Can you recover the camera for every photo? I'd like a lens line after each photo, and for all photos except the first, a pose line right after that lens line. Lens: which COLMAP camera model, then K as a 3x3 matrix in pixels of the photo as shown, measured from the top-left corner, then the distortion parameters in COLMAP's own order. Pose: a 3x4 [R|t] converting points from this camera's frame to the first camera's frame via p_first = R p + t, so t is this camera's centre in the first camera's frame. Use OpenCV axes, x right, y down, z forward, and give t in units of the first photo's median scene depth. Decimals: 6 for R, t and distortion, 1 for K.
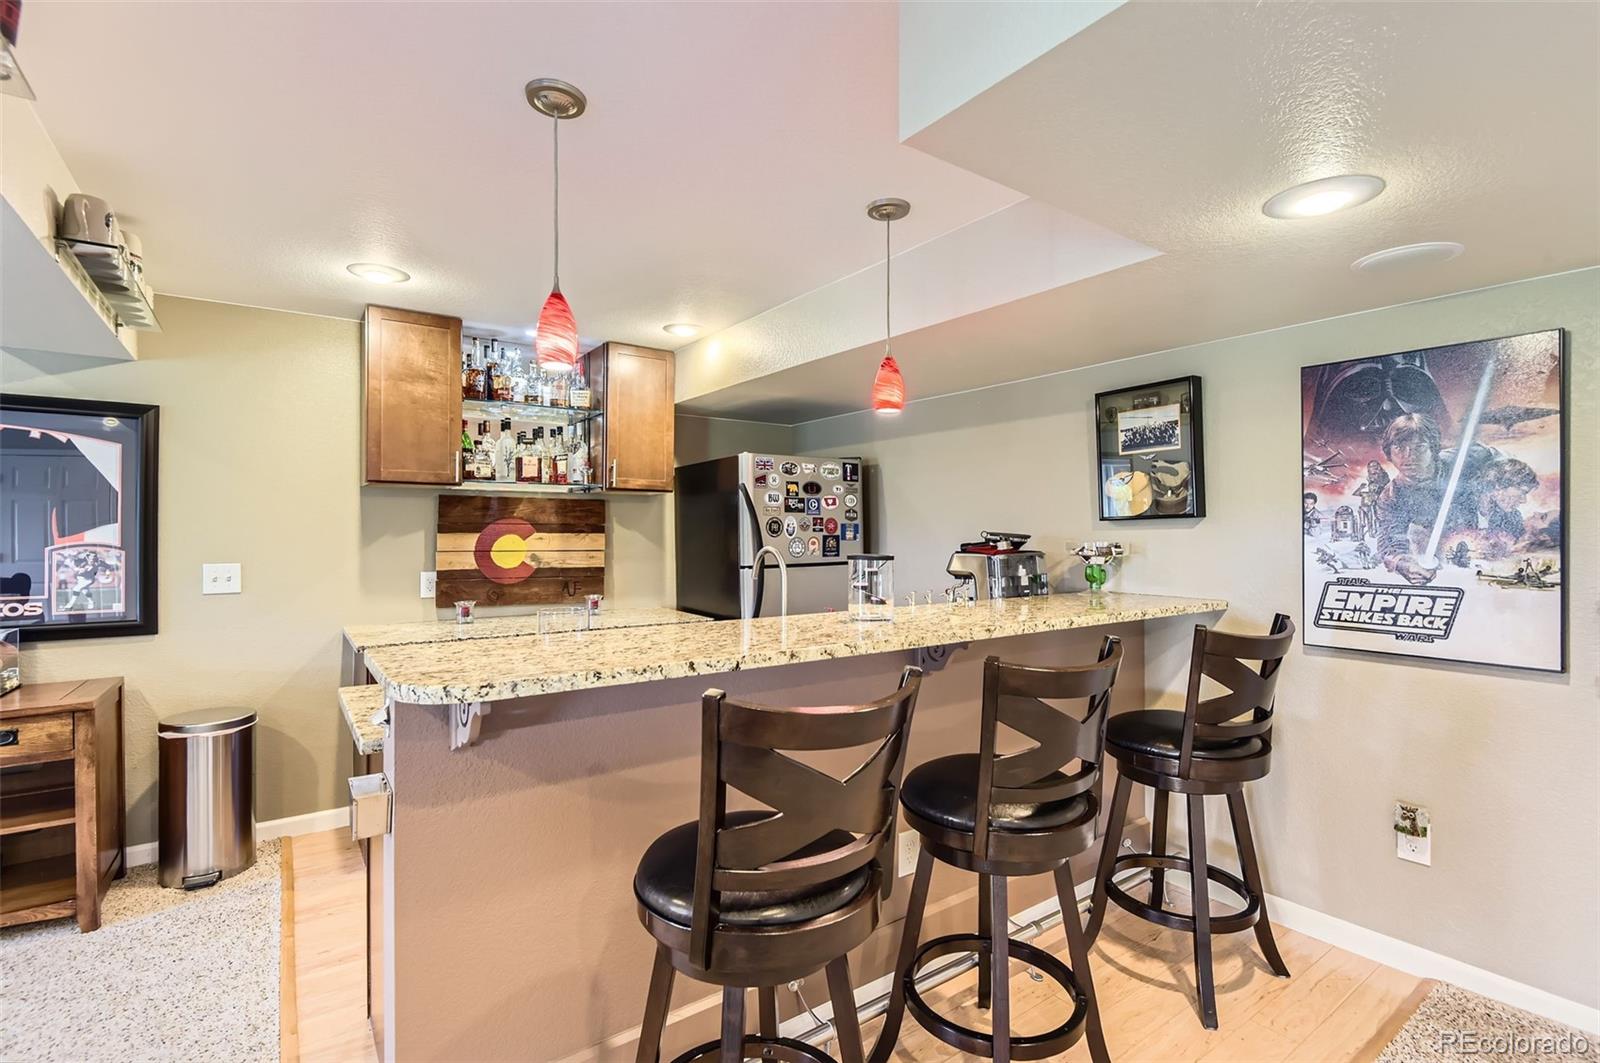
lens RADIAL K [[737.3, 0, 805.0], [0, 737.3, 528.5], [0, 0, 1]] dist [-0.003607, -0.002079]
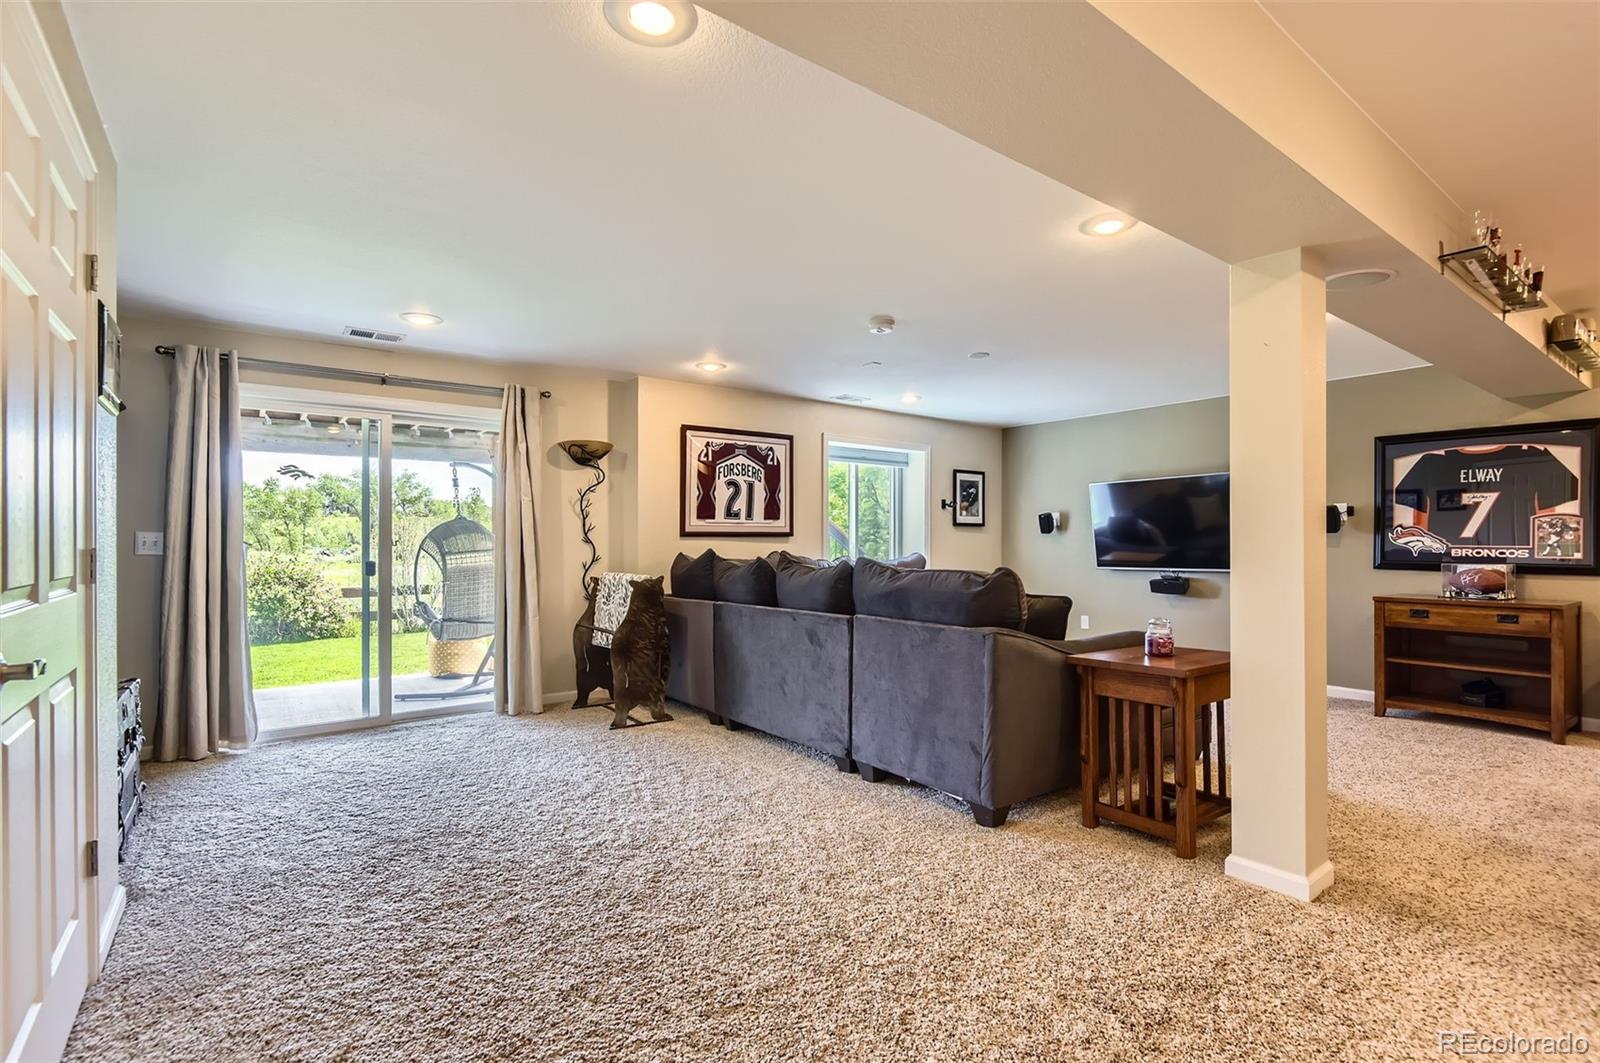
lens RADIAL K [[737.3, 0, 803.9], [0, 737.3, 538.0], [0, 0, 1]] dist [-0.003607, -0.002079]
pose [[0.015734, 0.001643, -0.999875, 0.563574], [-0.003269, 0.999993, 0.001592, 0.076158], [0.999871, 0.003244, 0.015740, -0.636713]]
